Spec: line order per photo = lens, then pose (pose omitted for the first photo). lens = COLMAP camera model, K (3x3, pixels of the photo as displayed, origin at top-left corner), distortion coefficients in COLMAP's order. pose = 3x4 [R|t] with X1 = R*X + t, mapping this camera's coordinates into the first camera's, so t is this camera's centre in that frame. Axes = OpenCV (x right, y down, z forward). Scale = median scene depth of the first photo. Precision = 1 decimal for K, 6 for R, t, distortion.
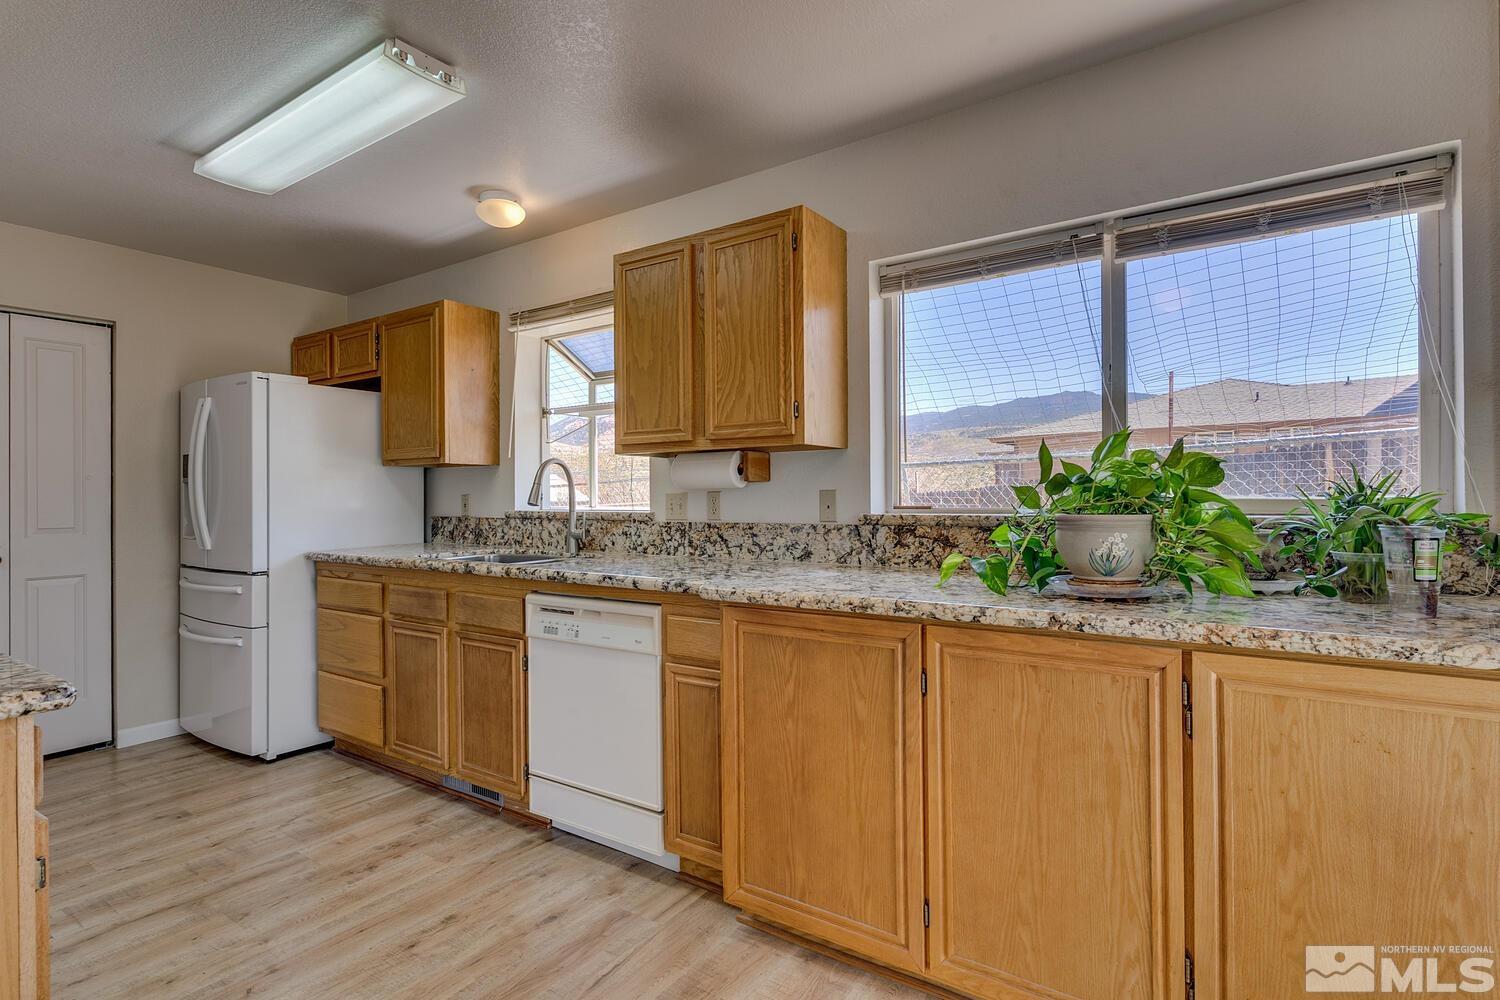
lens RADIAL K [[743.4, 0, 750.0], [0, 743.4, 500.0], [0, 0, 1]] dist [-0.001456, -0.000257]
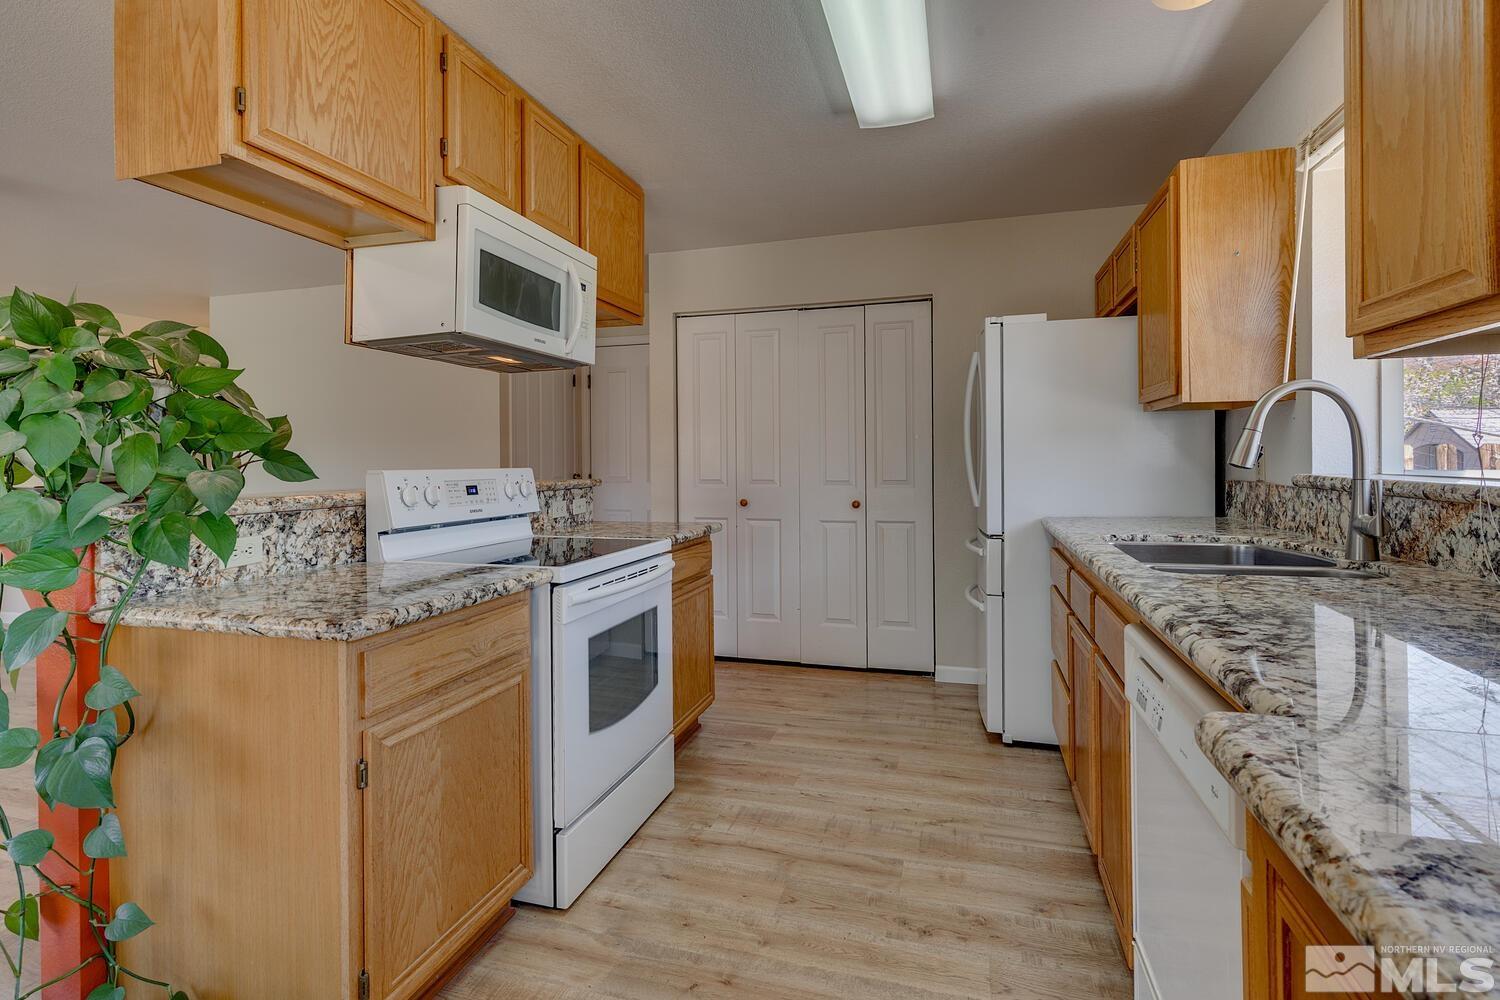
lens RADIAL K [[740.0, 0, 743.0], [0, 740.0, 463.8], [0, 0, 1]] dist [-0.001581, 0.000904]
pose [[0.292185, 0.010570, -0.956303, 0.125137], [0.002787, 0.999925, 0.011903, -0.002993], [0.956358, -0.006143, 0.292134, 0.443549]]
